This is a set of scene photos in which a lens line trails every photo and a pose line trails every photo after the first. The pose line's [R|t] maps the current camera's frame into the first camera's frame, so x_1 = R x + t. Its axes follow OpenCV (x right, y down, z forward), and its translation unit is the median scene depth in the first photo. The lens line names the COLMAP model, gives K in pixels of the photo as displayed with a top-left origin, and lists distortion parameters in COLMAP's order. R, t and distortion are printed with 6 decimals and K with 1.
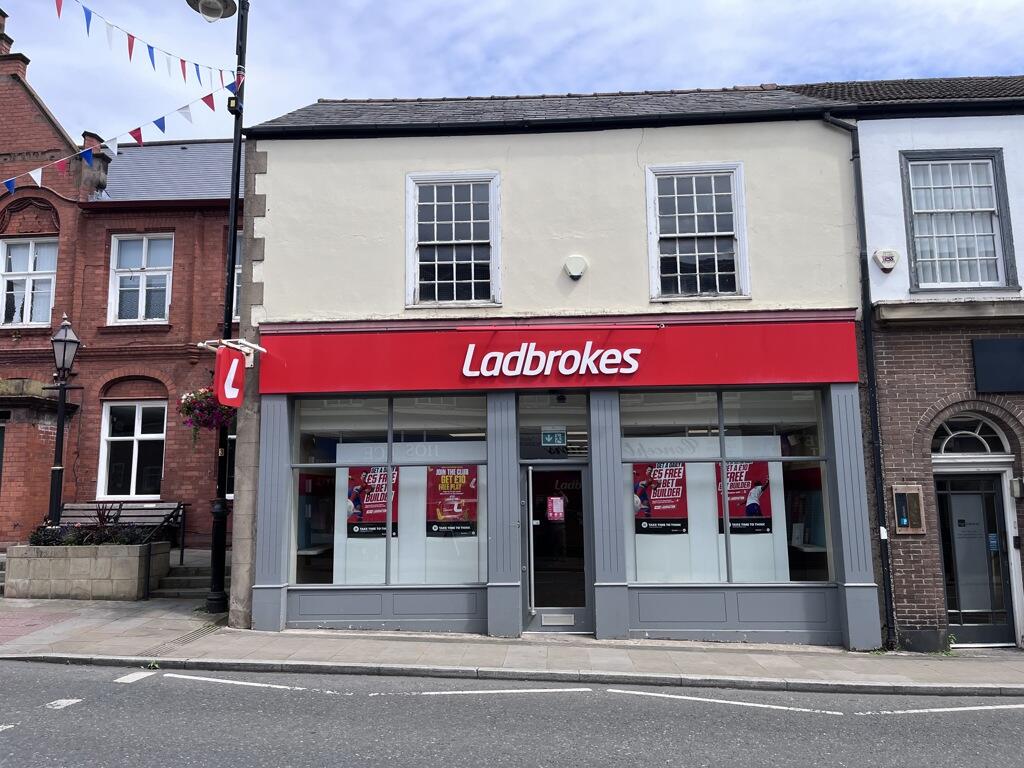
lens RADIAL K [[768.0, 0, 515.7], [0, 768.0, 382.8], [0, 0, 1]] dist [0.013626, -0.020124]
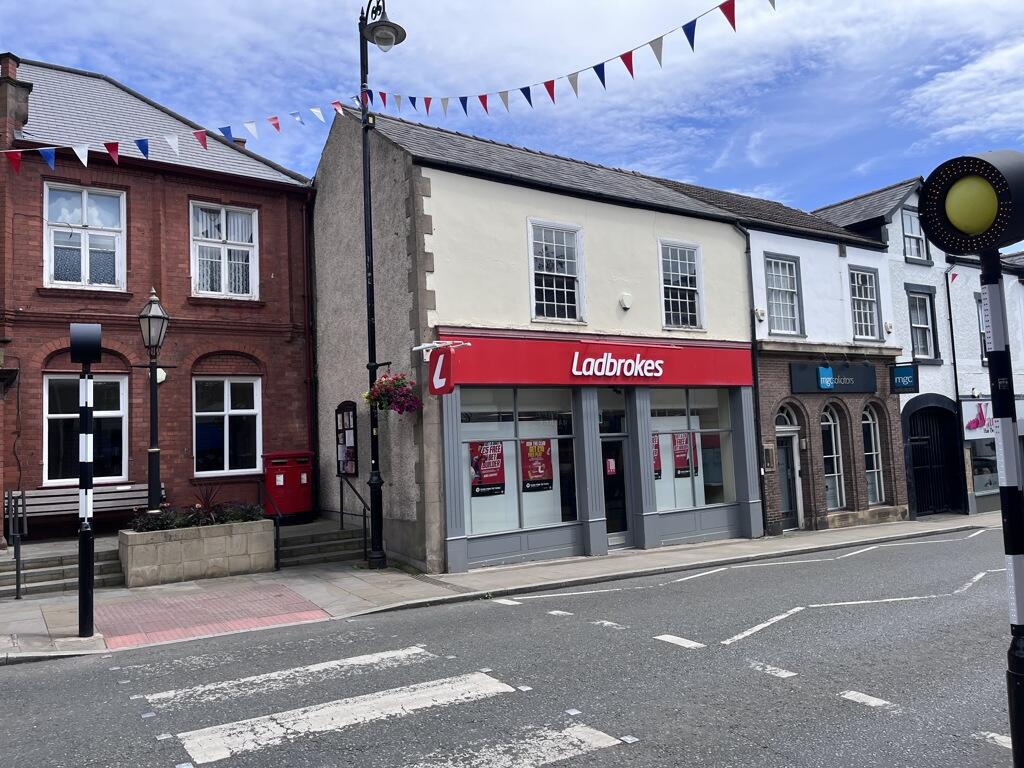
lens RADIAL K [[768.0, 0, 515.0], [0, 768.0, 384.0], [0, 0, 1]] dist [0.013626, -0.020124]
pose [[0.789714, 0.021701, 0.613092, -0.967964], [-0.051775, 0.998166, 0.031359, -0.029054], [-0.611287, -0.056508, 0.789389, -0.033356]]
